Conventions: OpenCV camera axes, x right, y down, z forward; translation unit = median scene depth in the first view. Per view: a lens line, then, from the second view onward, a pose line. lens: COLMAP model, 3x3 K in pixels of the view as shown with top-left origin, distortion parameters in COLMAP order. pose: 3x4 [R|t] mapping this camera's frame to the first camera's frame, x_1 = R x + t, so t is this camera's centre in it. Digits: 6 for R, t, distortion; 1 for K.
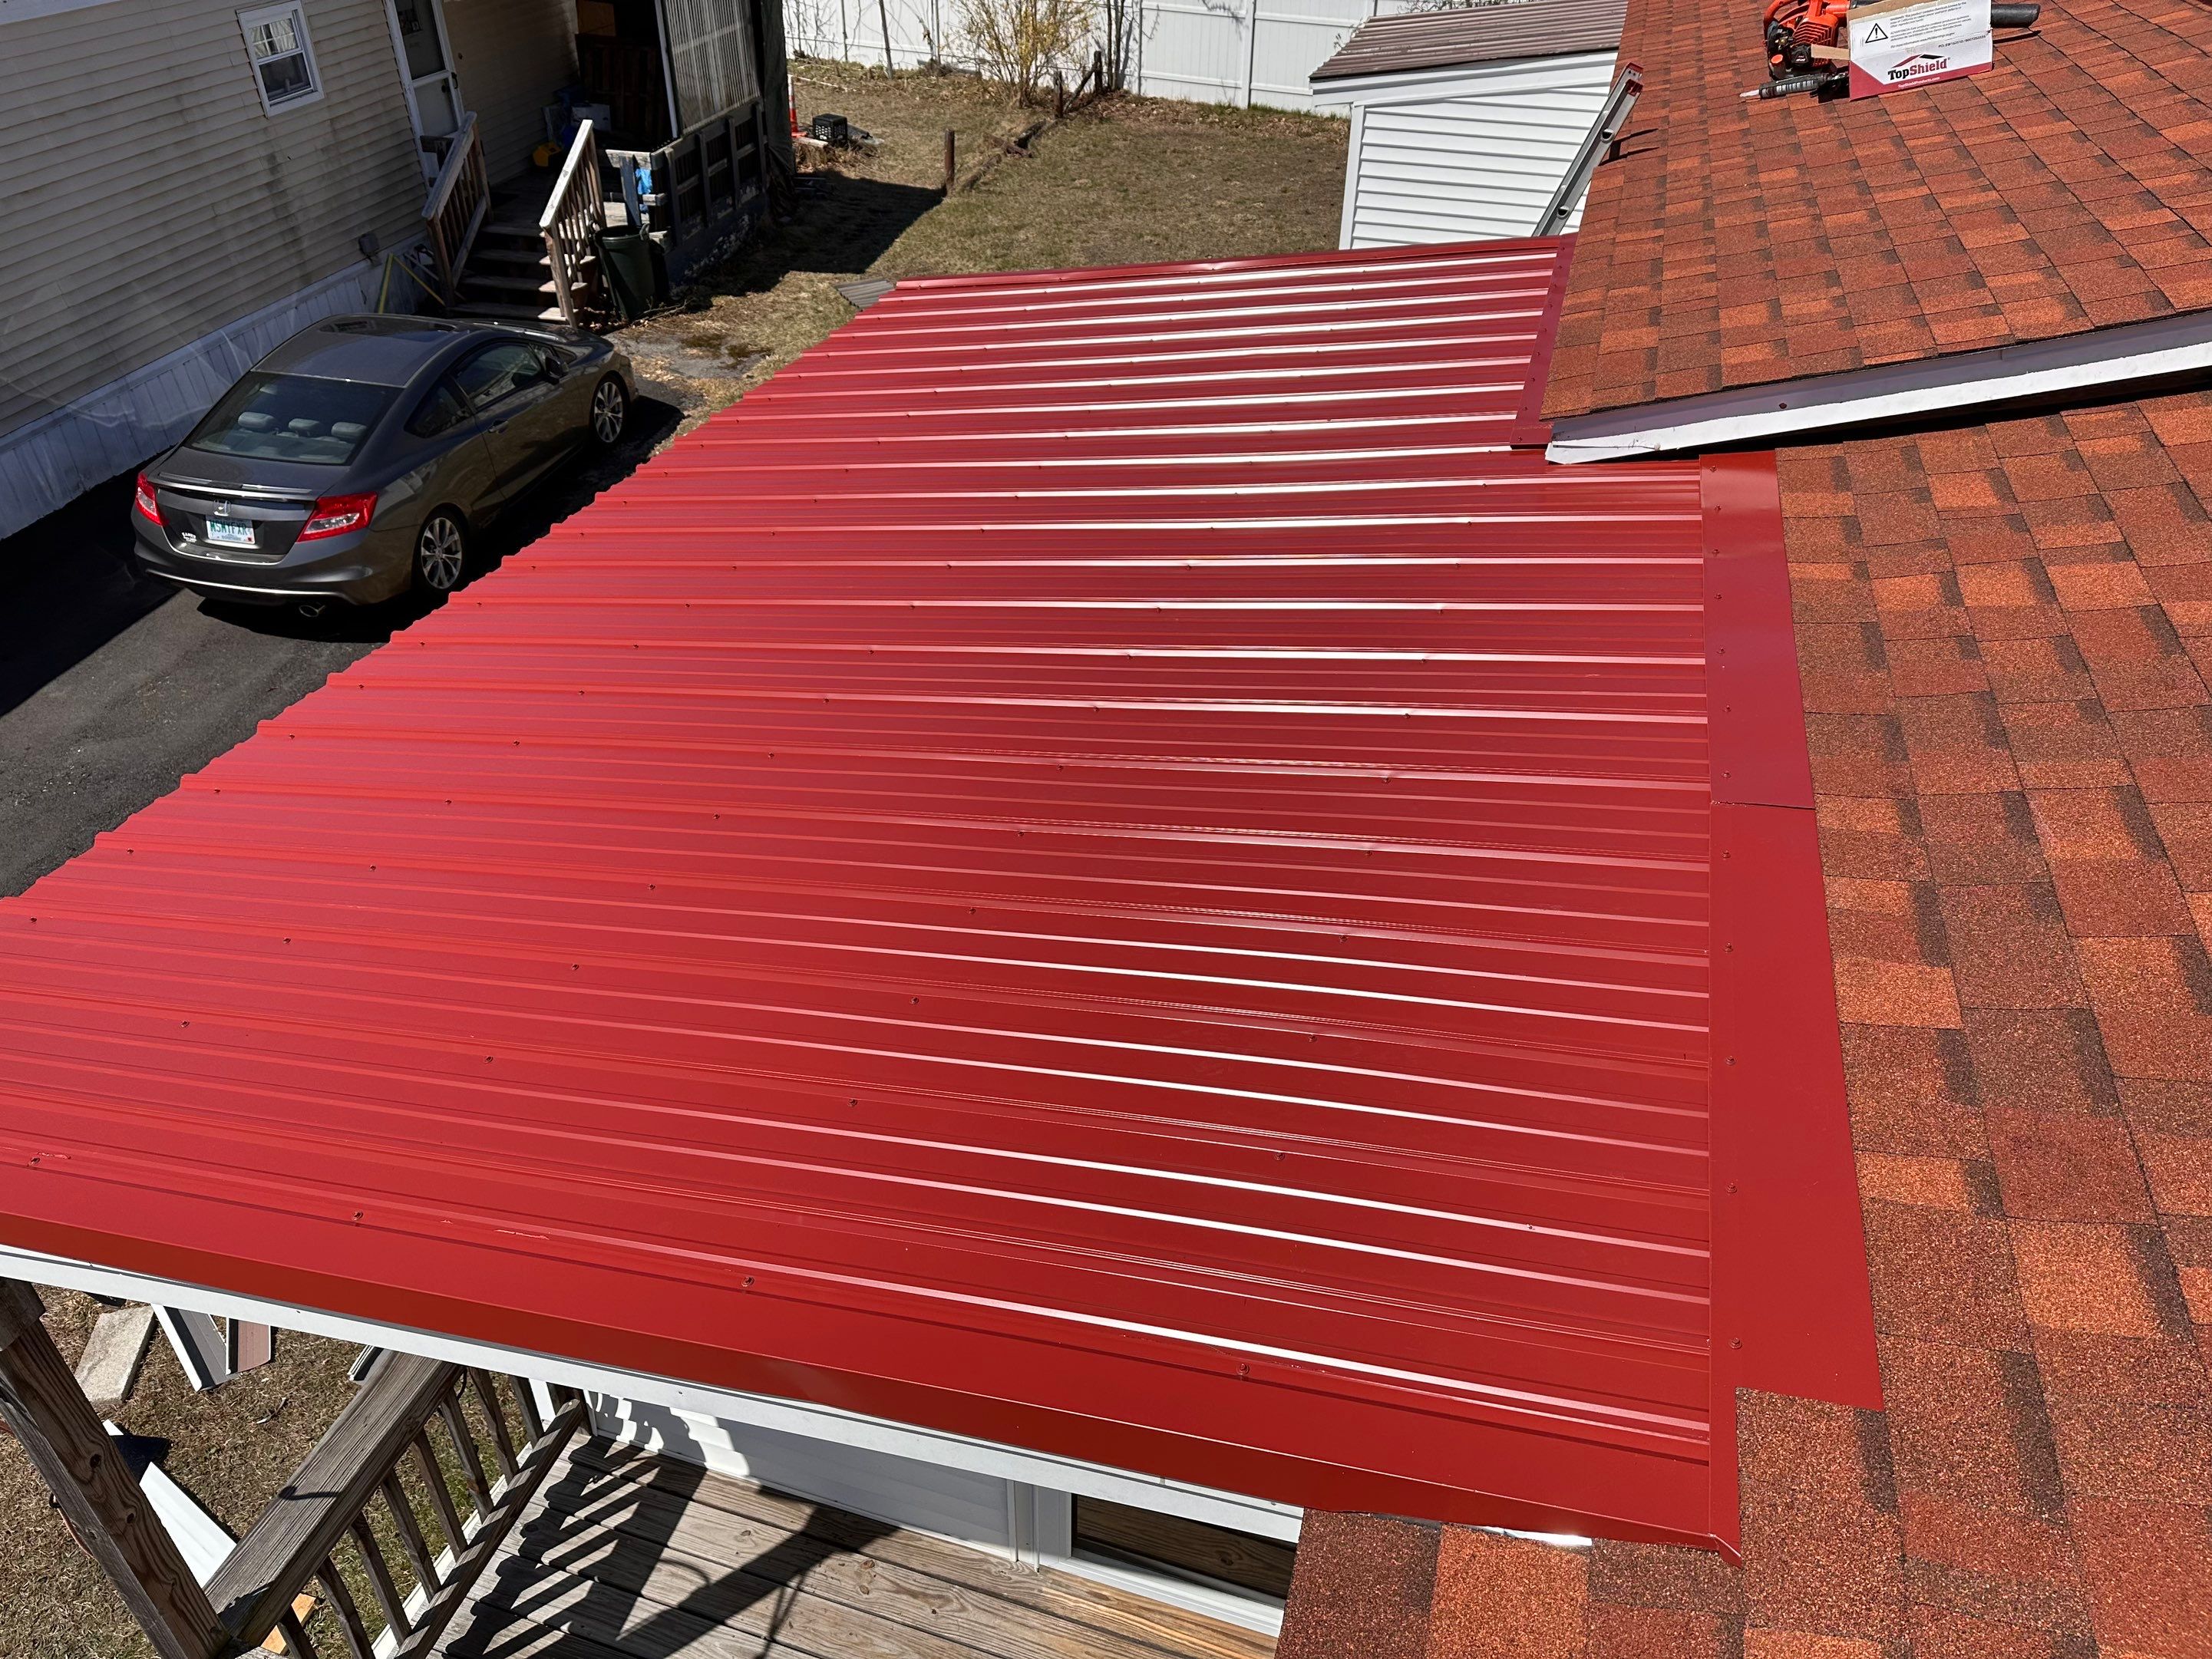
lens RADIAL K [[1508.7, 0, 1106.0], [0, 1508.7, 829.5], [0, 0, 1]] dist [0.000478, -0.000564]
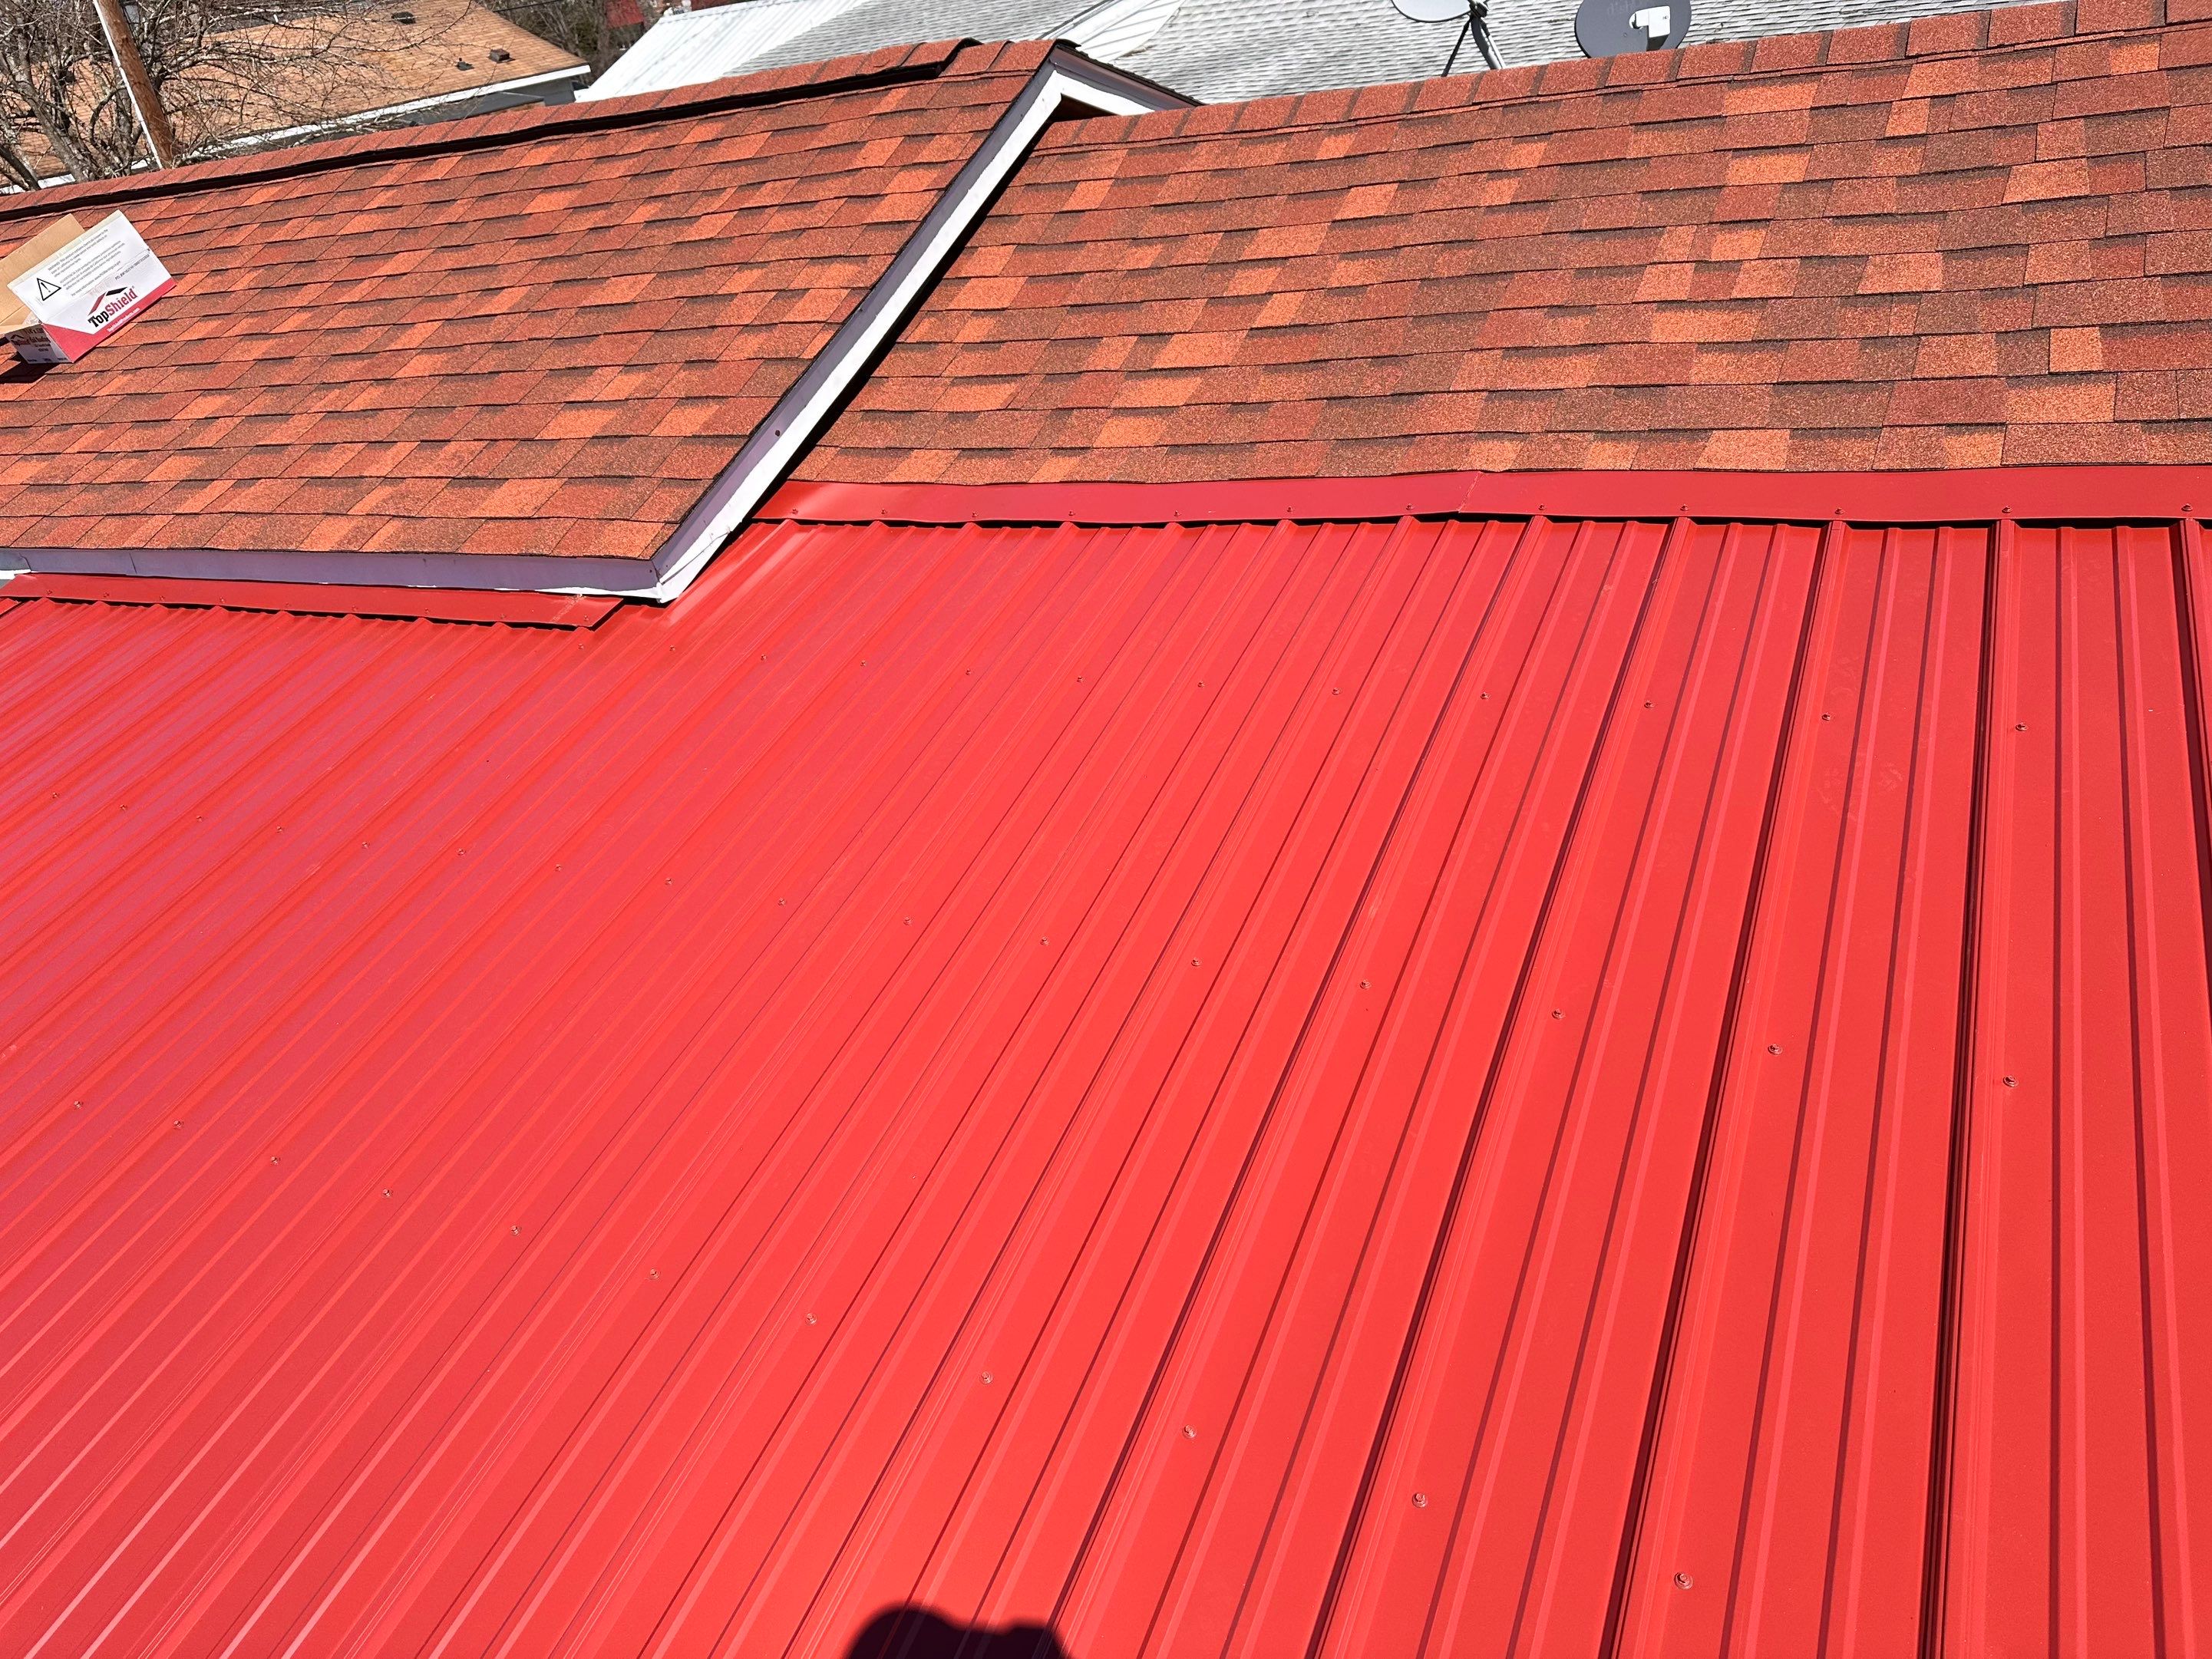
lens RADIAL K [[1566.0, 0, 1091.9], [0, 1566.0, 829.5], [0, 0, 1]] dist [0.006026, -0.004825]
pose [[0.143198, -0.528242, 0.836932, -0.384366], [0.702829, 0.649657, 0.289788, -0.208478], [-0.696797, 0.546723, 0.464293, 0.421475]]
